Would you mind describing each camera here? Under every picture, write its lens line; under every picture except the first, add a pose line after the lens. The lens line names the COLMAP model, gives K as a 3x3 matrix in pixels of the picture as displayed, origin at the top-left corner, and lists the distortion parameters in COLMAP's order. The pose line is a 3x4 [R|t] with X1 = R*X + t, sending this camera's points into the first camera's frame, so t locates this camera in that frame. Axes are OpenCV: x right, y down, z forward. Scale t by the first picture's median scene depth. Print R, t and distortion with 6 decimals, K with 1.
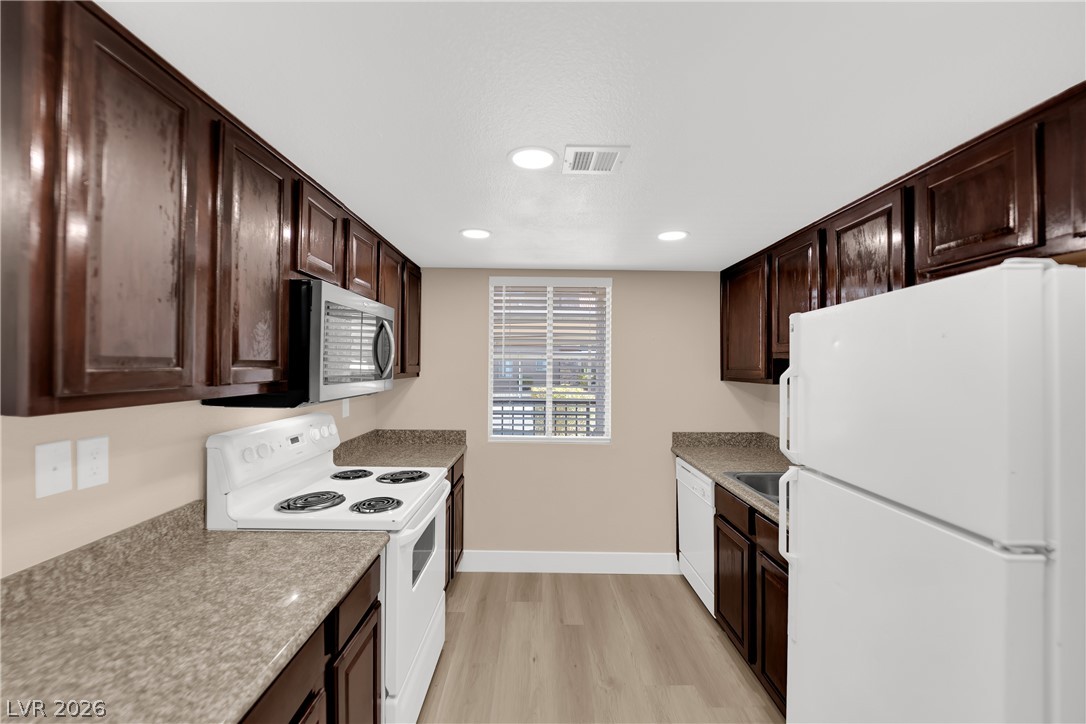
lens RADIAL K [[438.5, 0, 540.1], [0, 438.5, 365.1], [0, 0, 1]] dist [-0.012857, -0.002311]
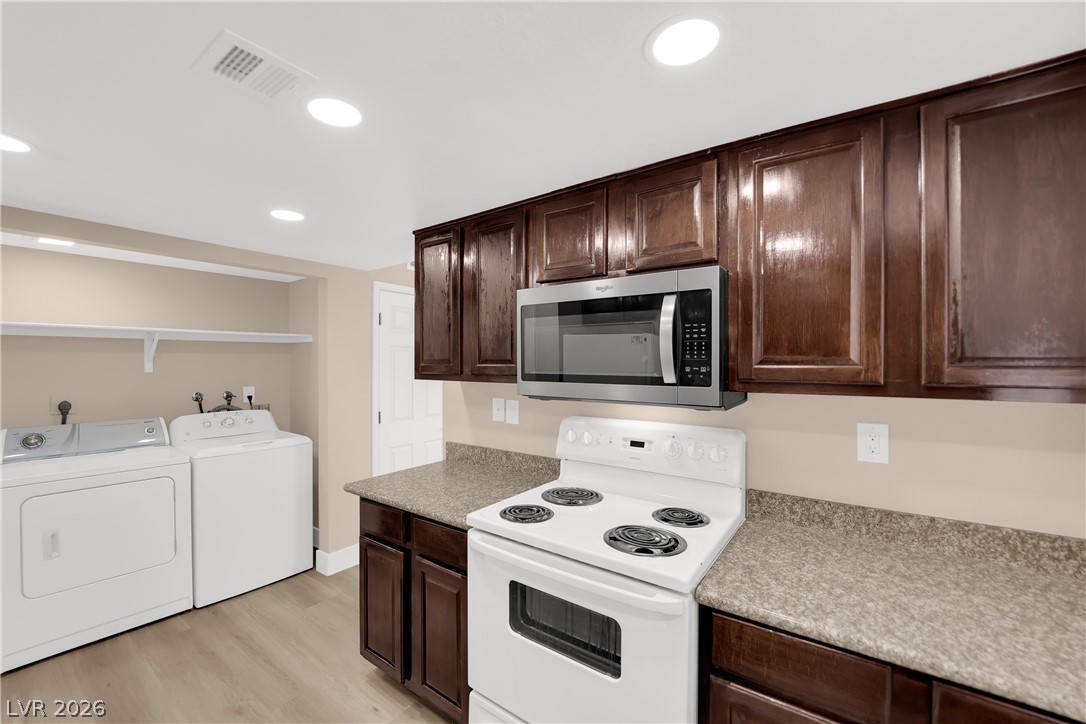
lens RADIAL K [[438.5, 0, 536.0], [0, 438.5, 365.4], [0, 0, 1]] dist [-0.012857, -0.002311]
pose [[-0.596897, -0.002954, -0.802313, 0.503570], [-0.008200, 0.999963, 0.002419, 0.003686], [0.802276, 0.008023, -0.596899, 2.173390]]
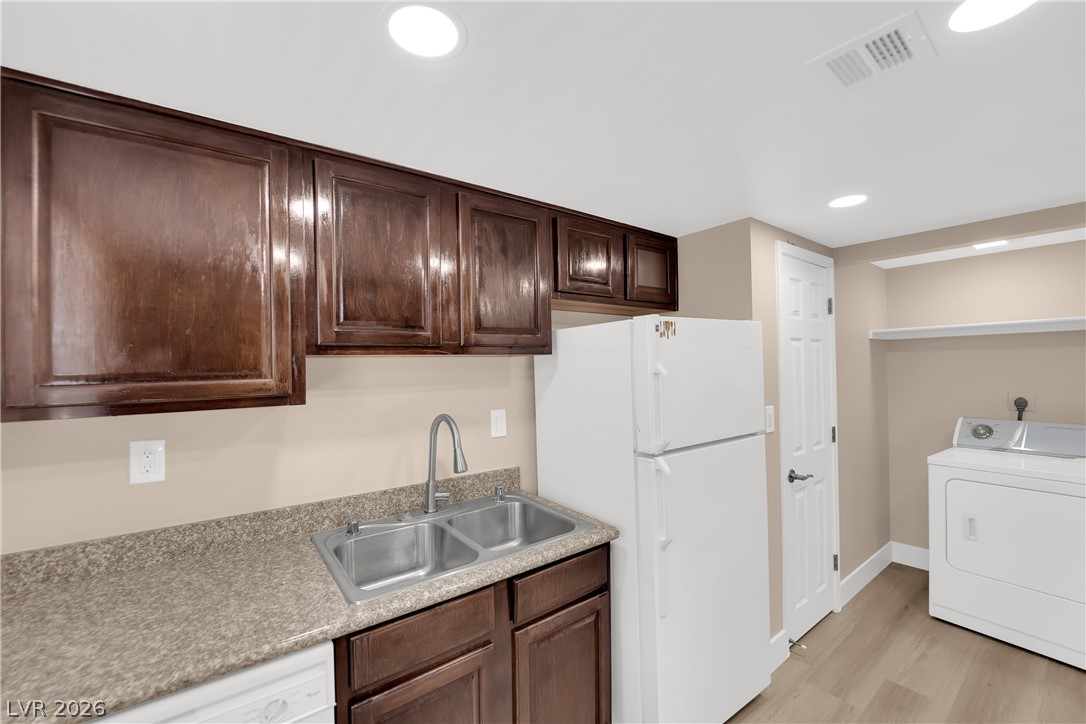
lens RADIAL K [[438.5, 0, 539.6], [0, 438.5, 364.1], [0, 0, 1]] dist [-0.012857, -0.002311]
pose [[-0.602721, 0.003788, 0.797943, -0.105781], [0.011876, 0.999921, 0.004223, 0.000725], [-0.797863, 0.012022, -0.602718, 2.216635]]
